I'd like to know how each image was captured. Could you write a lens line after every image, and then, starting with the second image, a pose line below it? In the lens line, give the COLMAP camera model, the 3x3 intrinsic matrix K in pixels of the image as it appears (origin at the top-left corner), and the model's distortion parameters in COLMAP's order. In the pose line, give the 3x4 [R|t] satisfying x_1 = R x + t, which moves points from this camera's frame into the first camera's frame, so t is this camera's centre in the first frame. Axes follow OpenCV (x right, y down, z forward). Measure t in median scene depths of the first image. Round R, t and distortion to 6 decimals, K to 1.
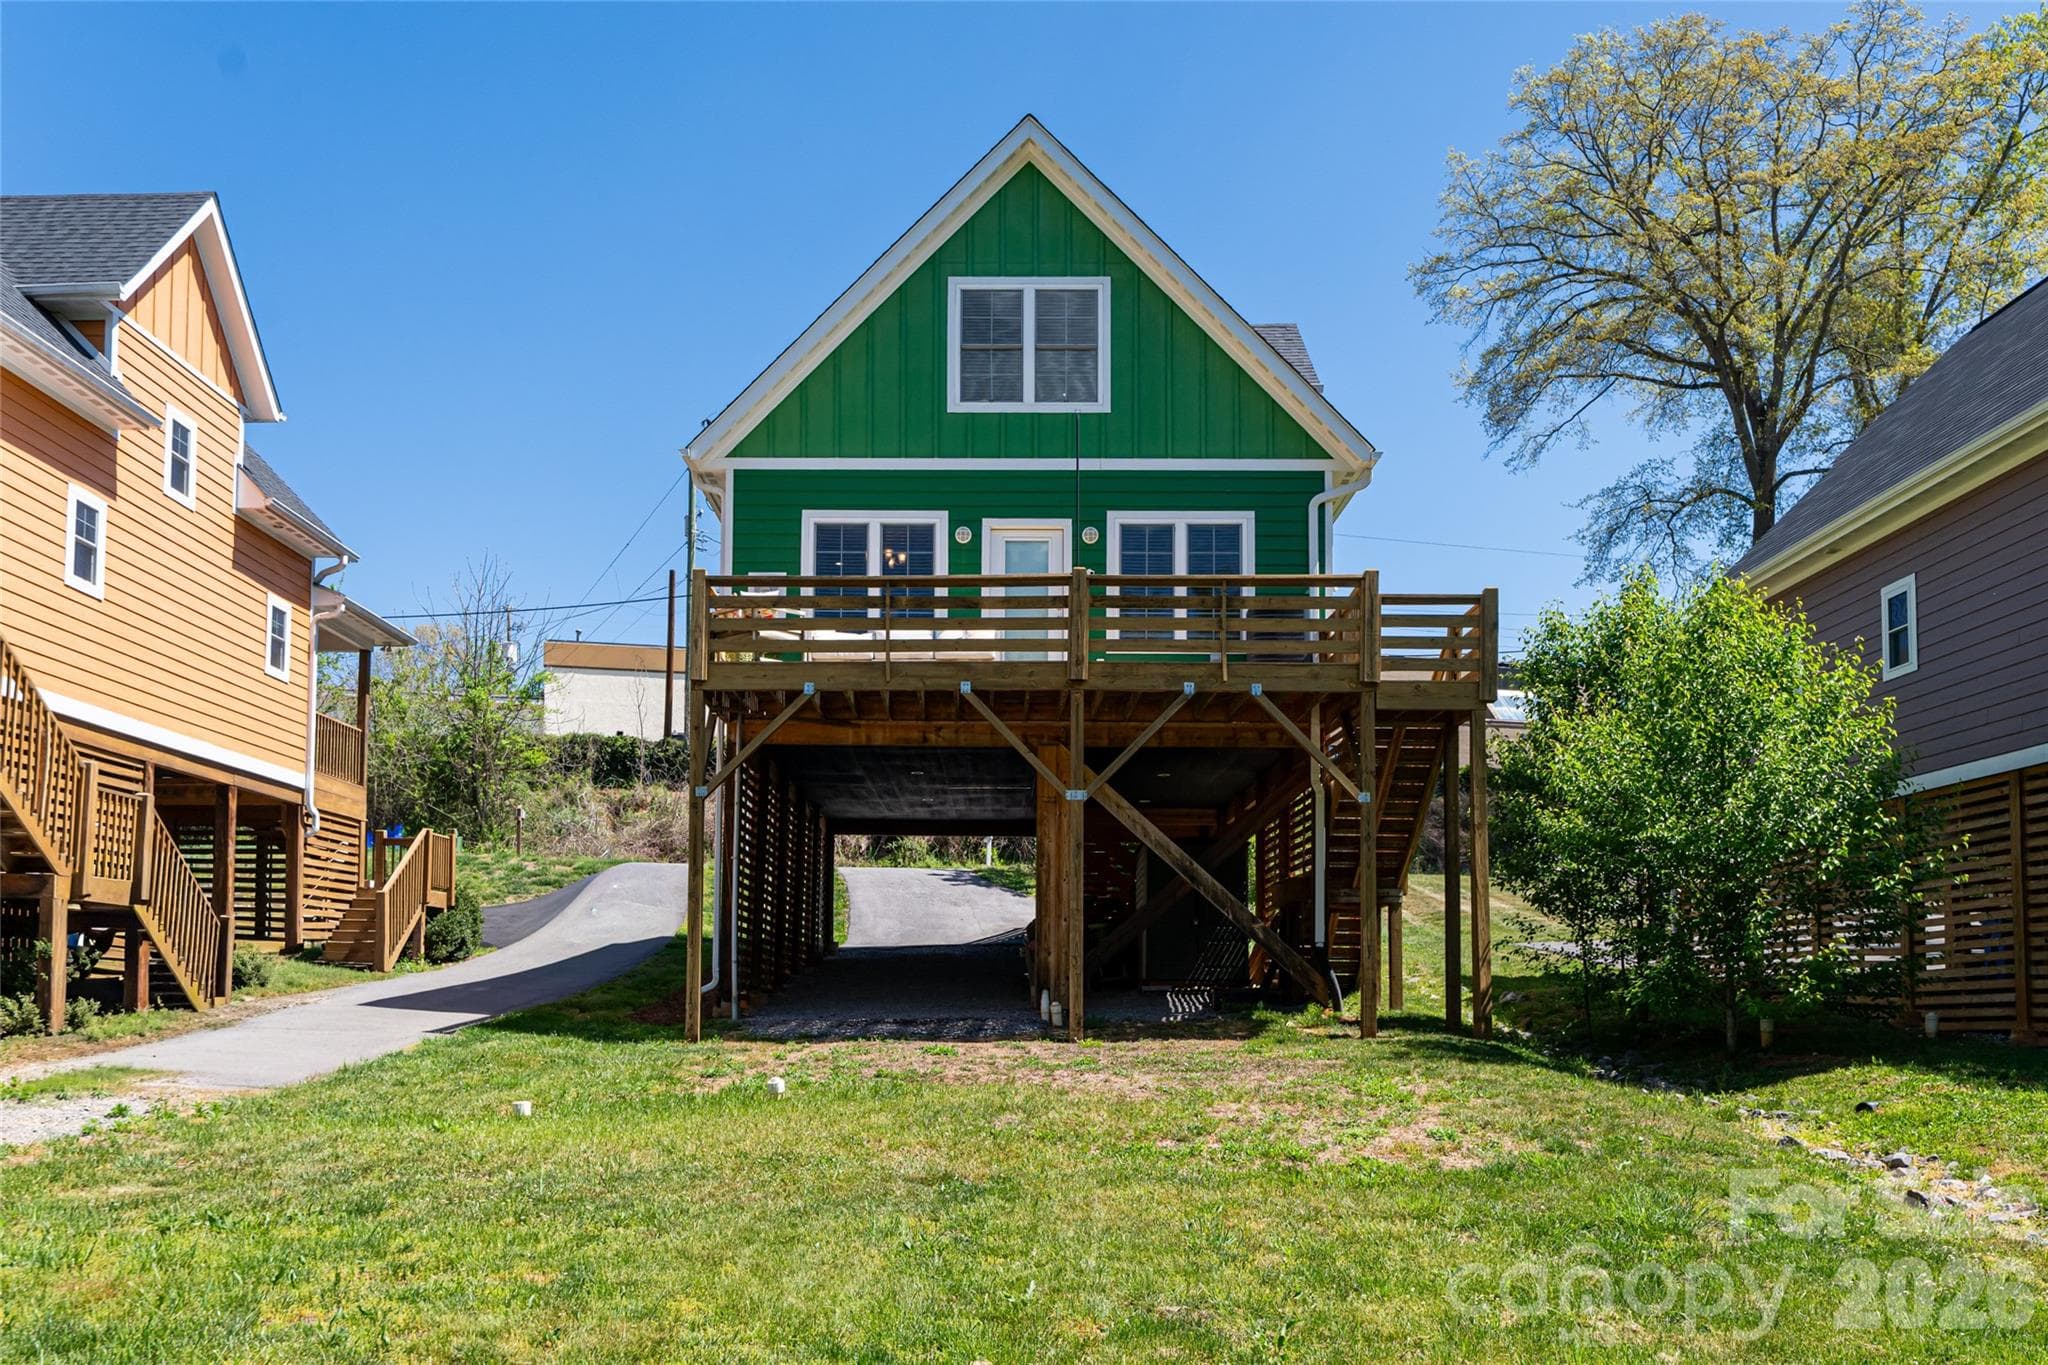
lens RADIAL K [[1432.1, 0, 1026.3], [0, 1432.1, 873.8], [0, 0, 1]] dist [-0.004273, 0.001705]
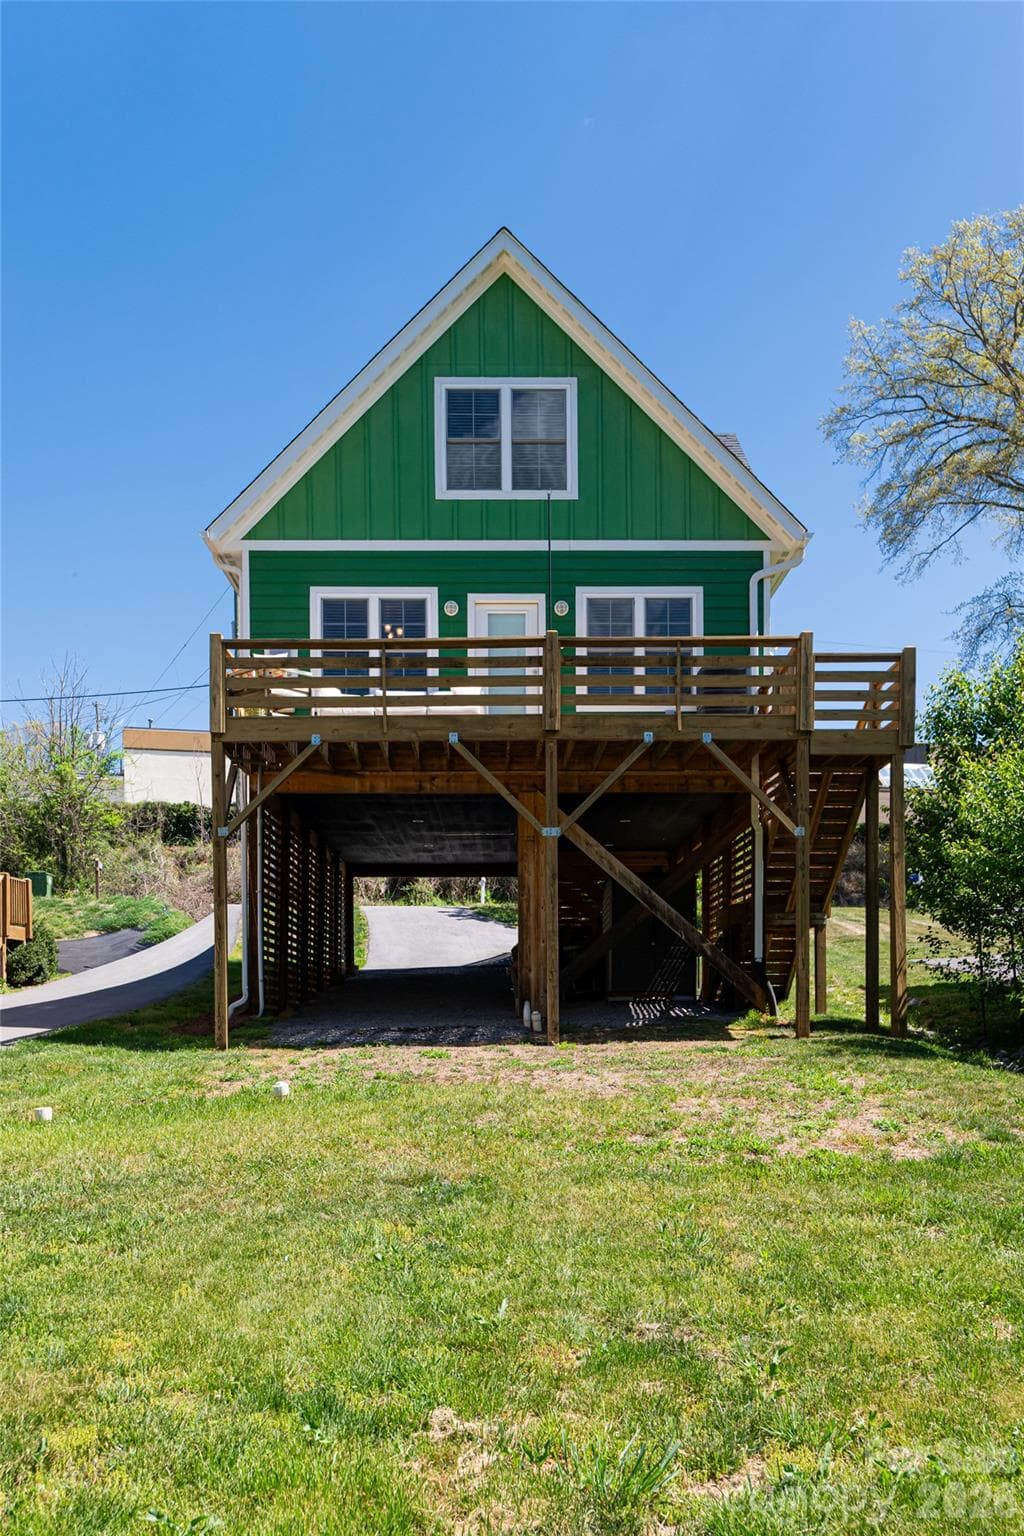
lens RADIAL K [[1087.7, 0, 564.1], [0, 1087.7, 992.0], [0, 0, 1]] dist [-0.001840, -0.005010]
pose [[0.999017, -0.012603, 0.042500, 0.005715], [0.009627, 0.997534, 0.069515, 0.011567], [-0.043271, -0.069038, 0.996675, 0.106877]]
